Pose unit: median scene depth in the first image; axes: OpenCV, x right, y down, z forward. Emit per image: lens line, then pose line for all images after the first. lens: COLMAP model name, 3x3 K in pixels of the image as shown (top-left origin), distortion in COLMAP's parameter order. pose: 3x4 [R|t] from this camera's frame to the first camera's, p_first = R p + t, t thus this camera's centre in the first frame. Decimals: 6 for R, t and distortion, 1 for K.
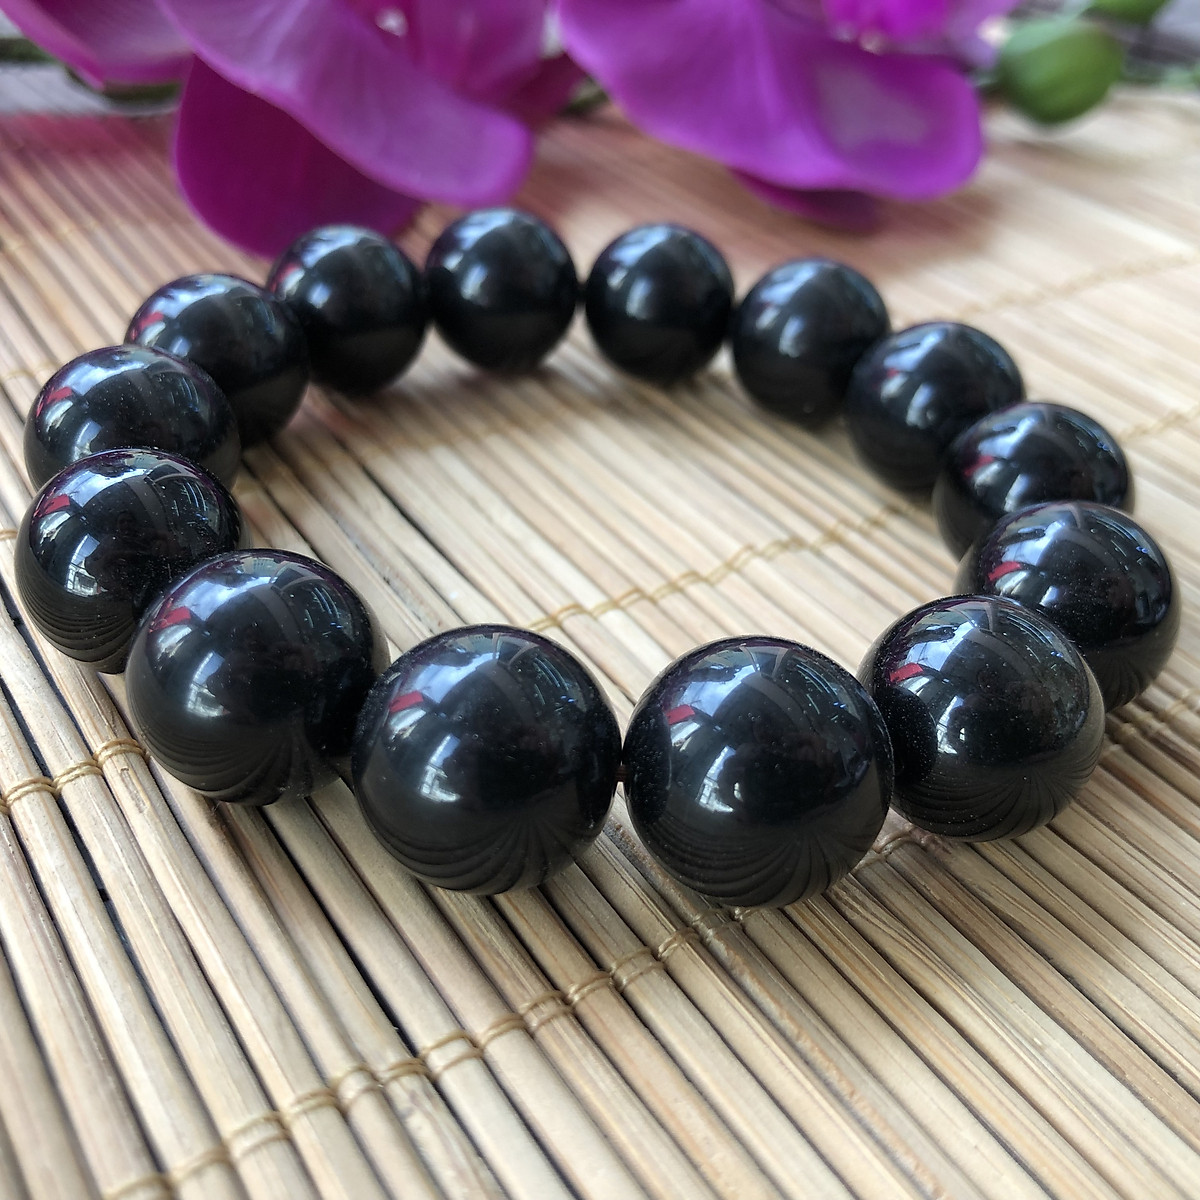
lens RADIAL K [[1407.2, 0, 601.2], [0, 1407.2, 565.2], [0, 0, 1]] dist [0.009648, -0.167549]
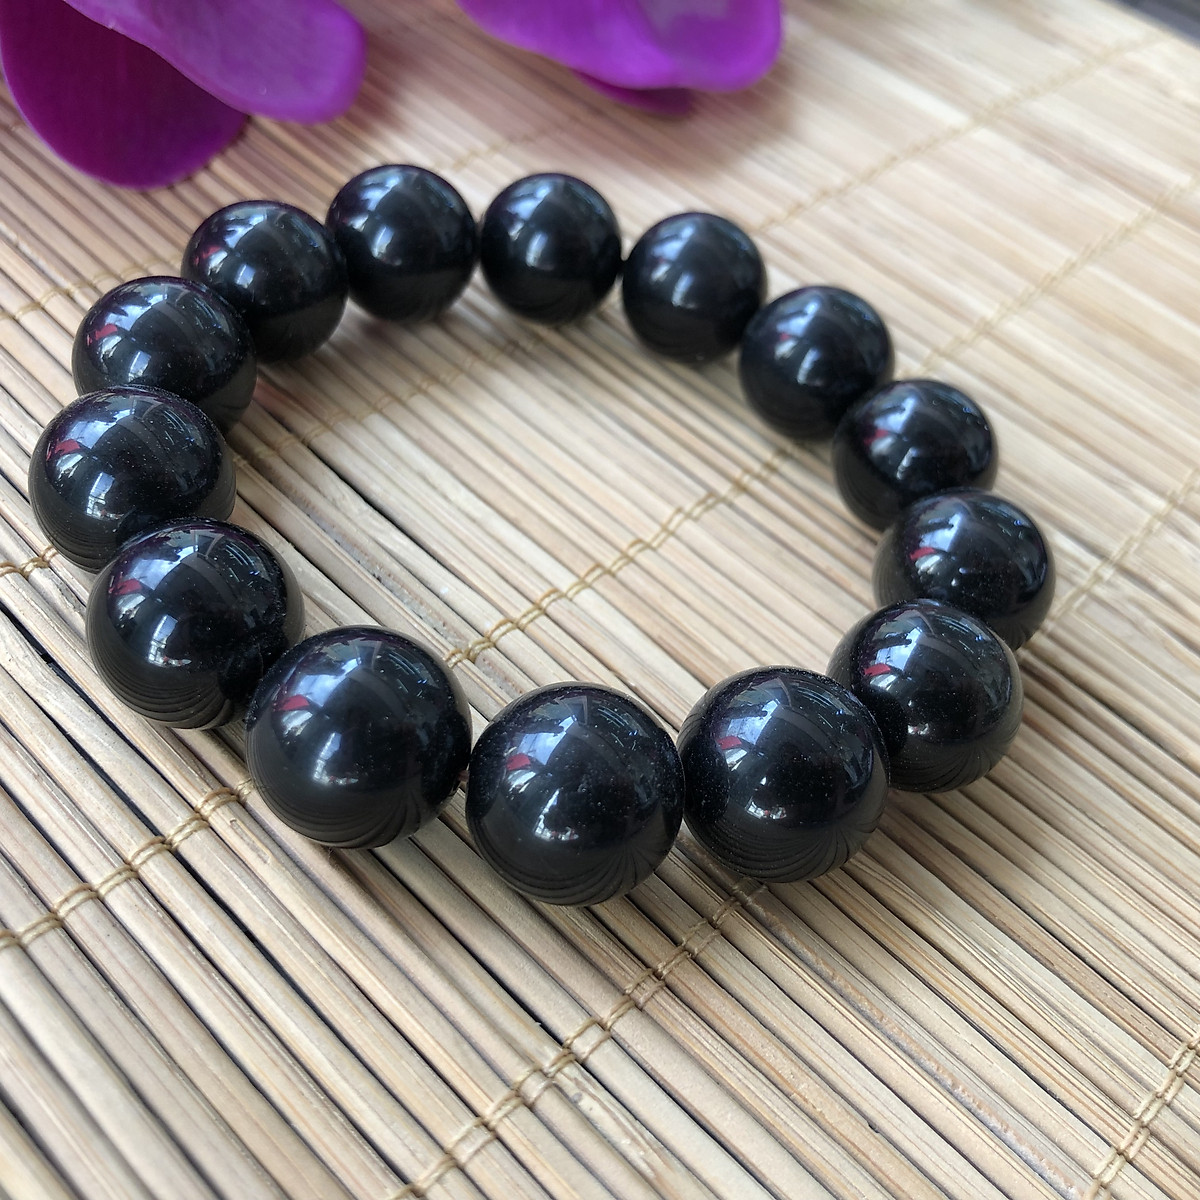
lens RADIAL K [[1407.2, 0, 601.2], [0, 1407.2, 565.2], [0, 0, 1]] dist [0.009648, -0.167549]
pose [[0.968454, -0.089796, 0.232452, -0.247350], [0.035869, 0.973336, 0.226561, -0.251523], [-0.246598, -0.211076, 0.945852, -0.084644]]
